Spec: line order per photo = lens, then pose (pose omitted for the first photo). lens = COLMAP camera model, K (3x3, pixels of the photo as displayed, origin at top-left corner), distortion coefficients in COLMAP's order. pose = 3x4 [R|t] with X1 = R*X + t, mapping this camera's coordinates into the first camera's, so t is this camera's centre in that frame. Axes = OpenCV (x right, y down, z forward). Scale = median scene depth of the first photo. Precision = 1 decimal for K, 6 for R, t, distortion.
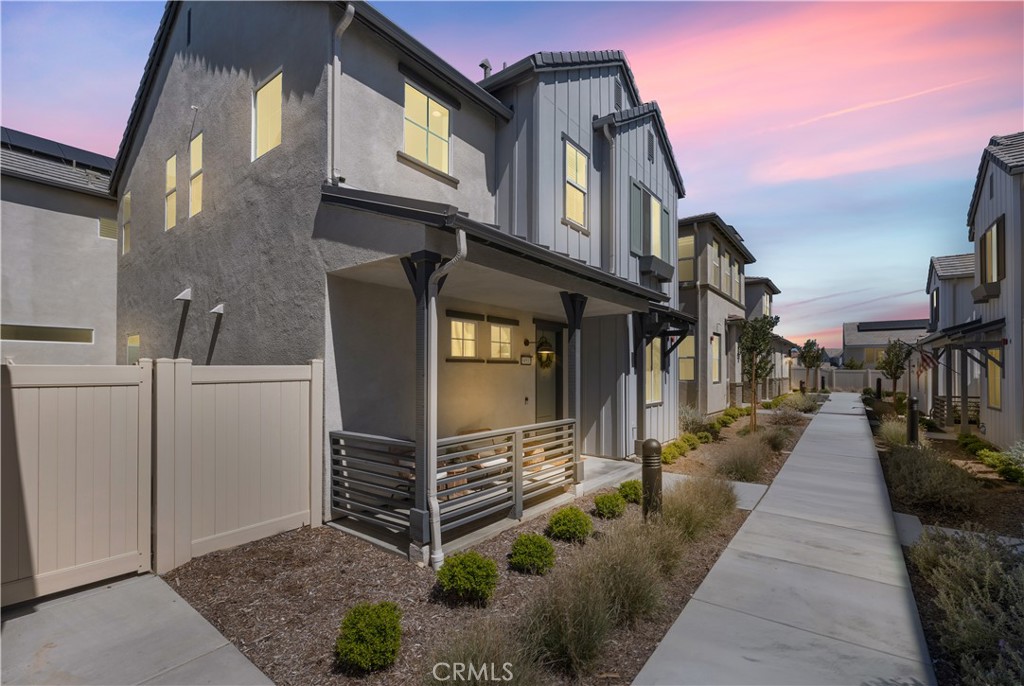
lens RADIAL K [[453.4, 0, 513.0], [0, 453.4, 367.5], [0, 0, 1]] dist [-0.000295, -0.000006]
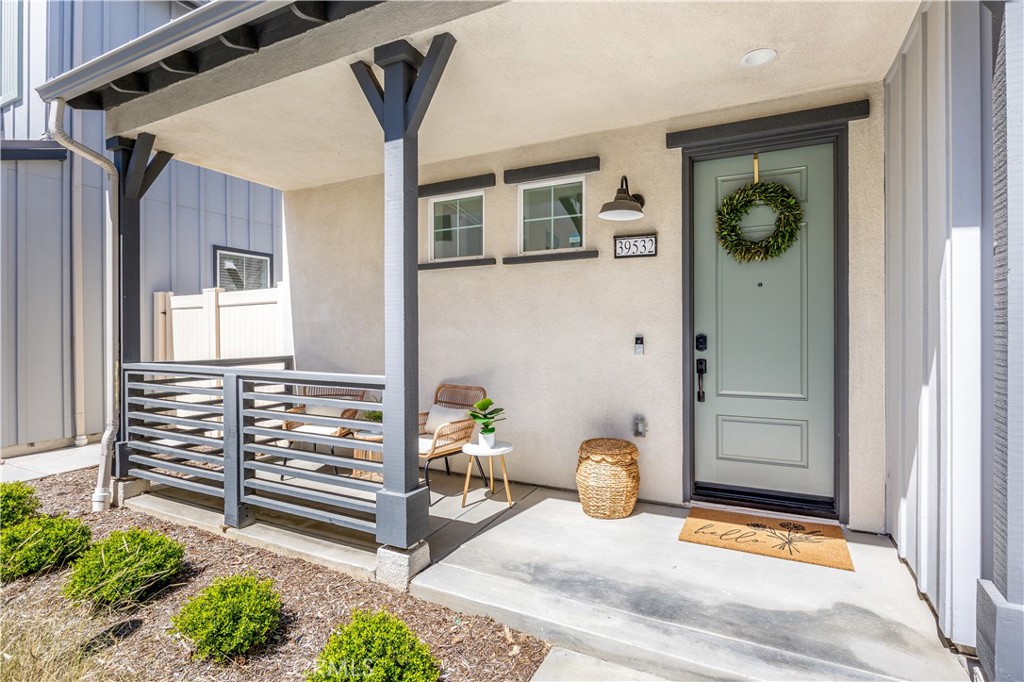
lens RADIAL K [[491.8, 0, 512.0], [0, 491.8, 341.0], [0, 0, 1]] dist [0.000348, 0.000066]
pose [[0.187753, -0.000415, -0.982216, 0.454584], [0.004250, 0.999991, 0.000390, 0.071334], [0.982207, -0.004248, 0.187753, 0.826574]]
